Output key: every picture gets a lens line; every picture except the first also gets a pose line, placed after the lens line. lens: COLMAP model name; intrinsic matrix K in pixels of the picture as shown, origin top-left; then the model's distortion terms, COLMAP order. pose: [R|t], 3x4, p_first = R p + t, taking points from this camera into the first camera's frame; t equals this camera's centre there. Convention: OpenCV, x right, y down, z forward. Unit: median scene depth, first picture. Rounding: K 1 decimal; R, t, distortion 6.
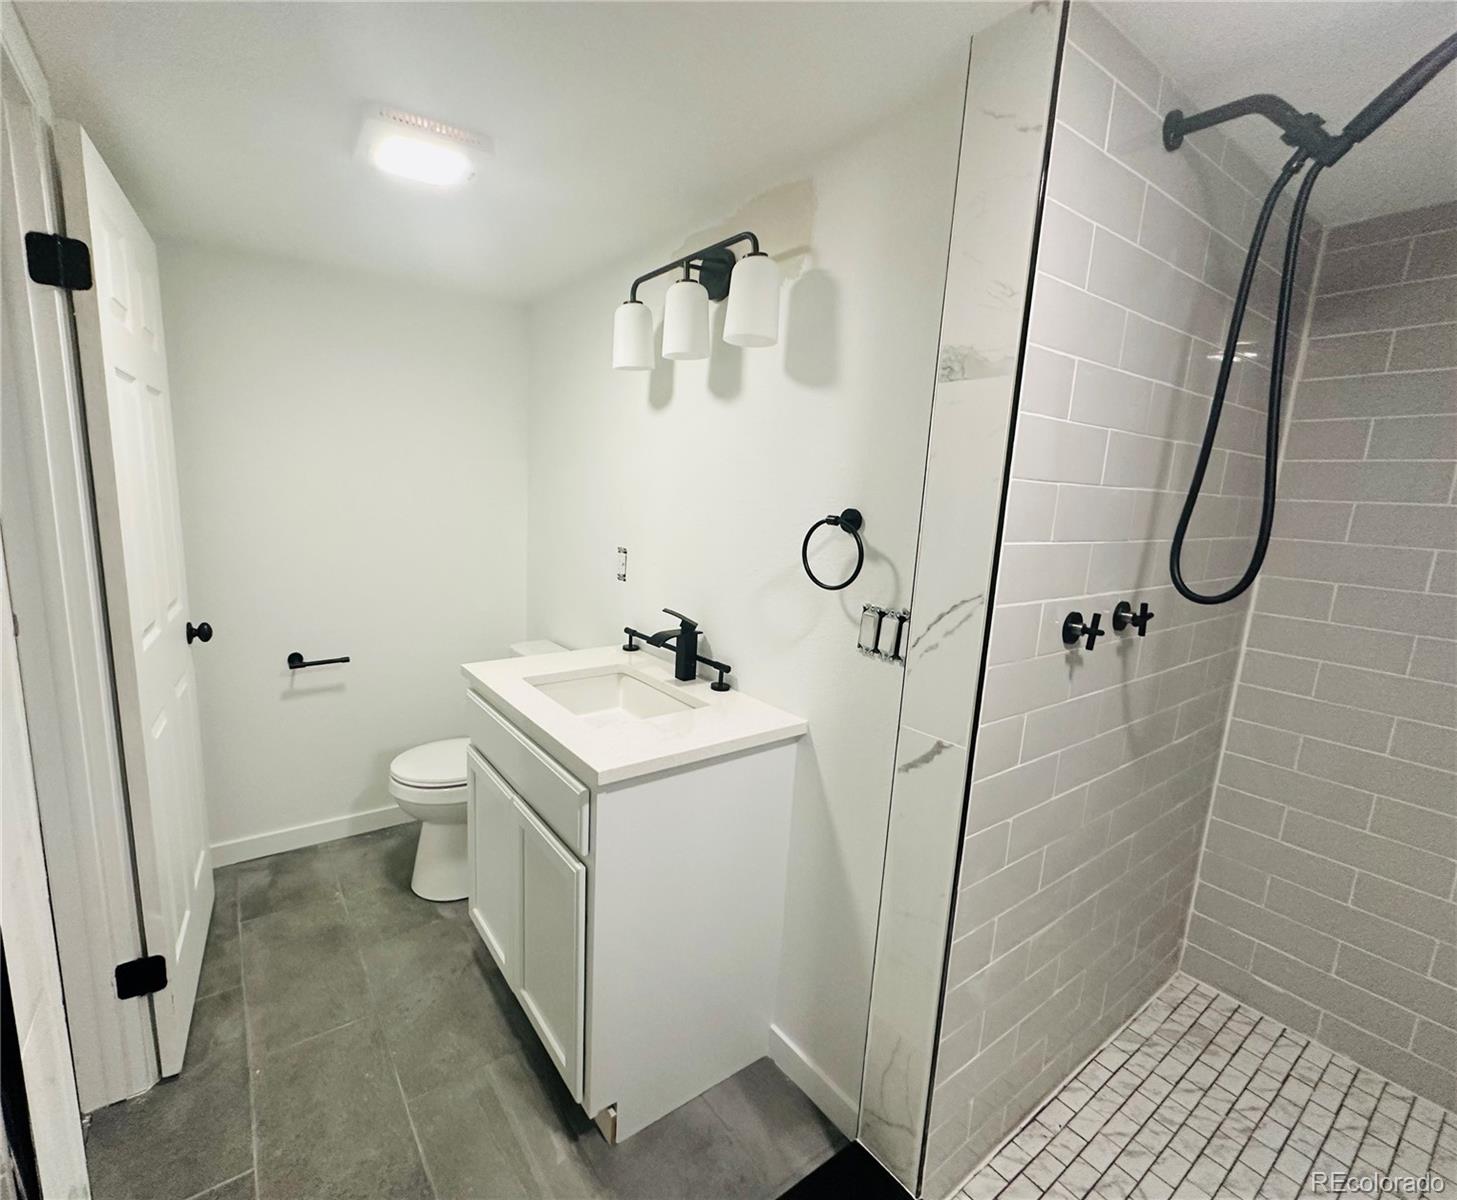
lens RADIAL K [[658.1, 0, 651.4], [0, 658.1, 600.5], [0, 0, 1]] dist [-0.001215, -0.000281]
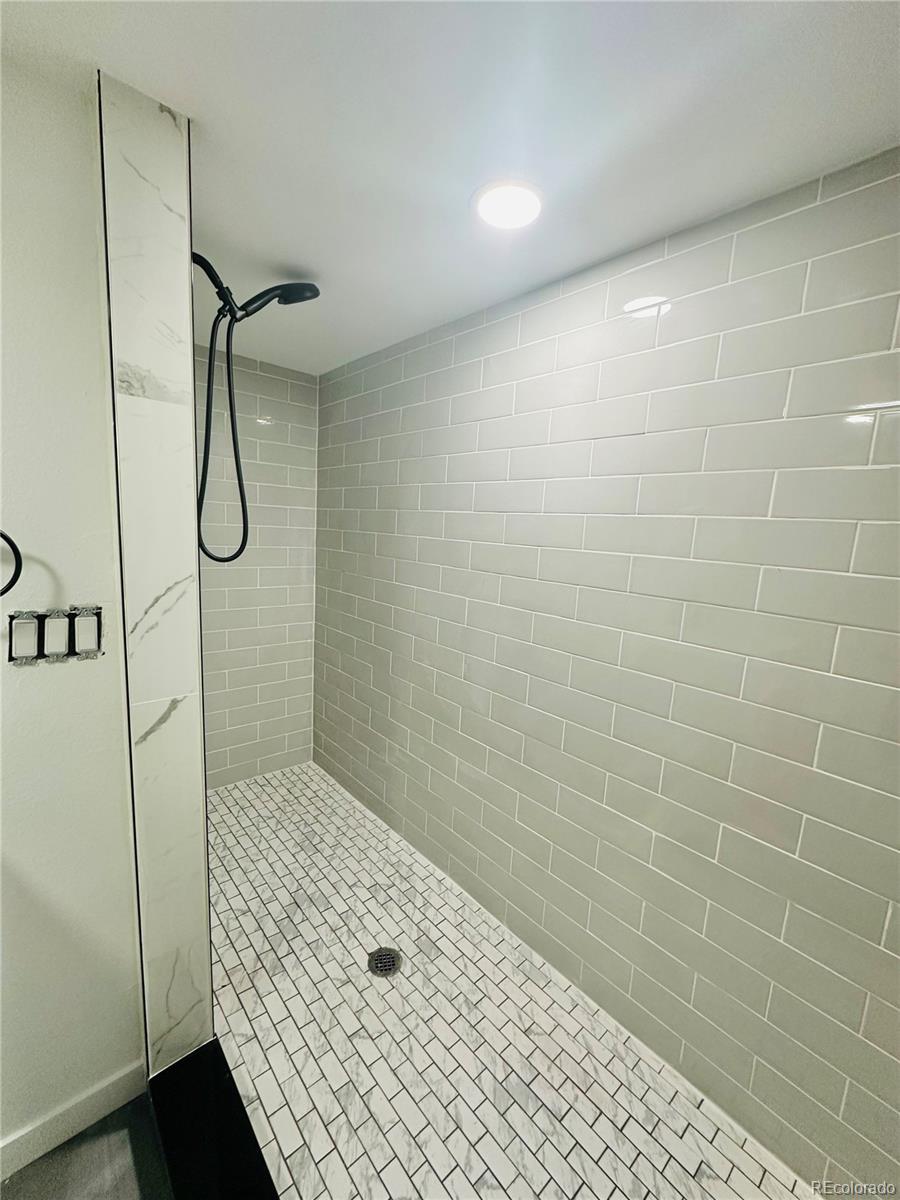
lens RADIAL K [[492.9, 0, 450.0], [0, 492.9, 600.0], [0, 0, 1]] dist [-0.001579, -0.000048]
pose [[-0.136446, -0.193696, 0.971527, -0.423679], [0.115238, 0.970938, 0.209763, -0.085515], [-0.983922, 0.140578, -0.110160, 0.493536]]
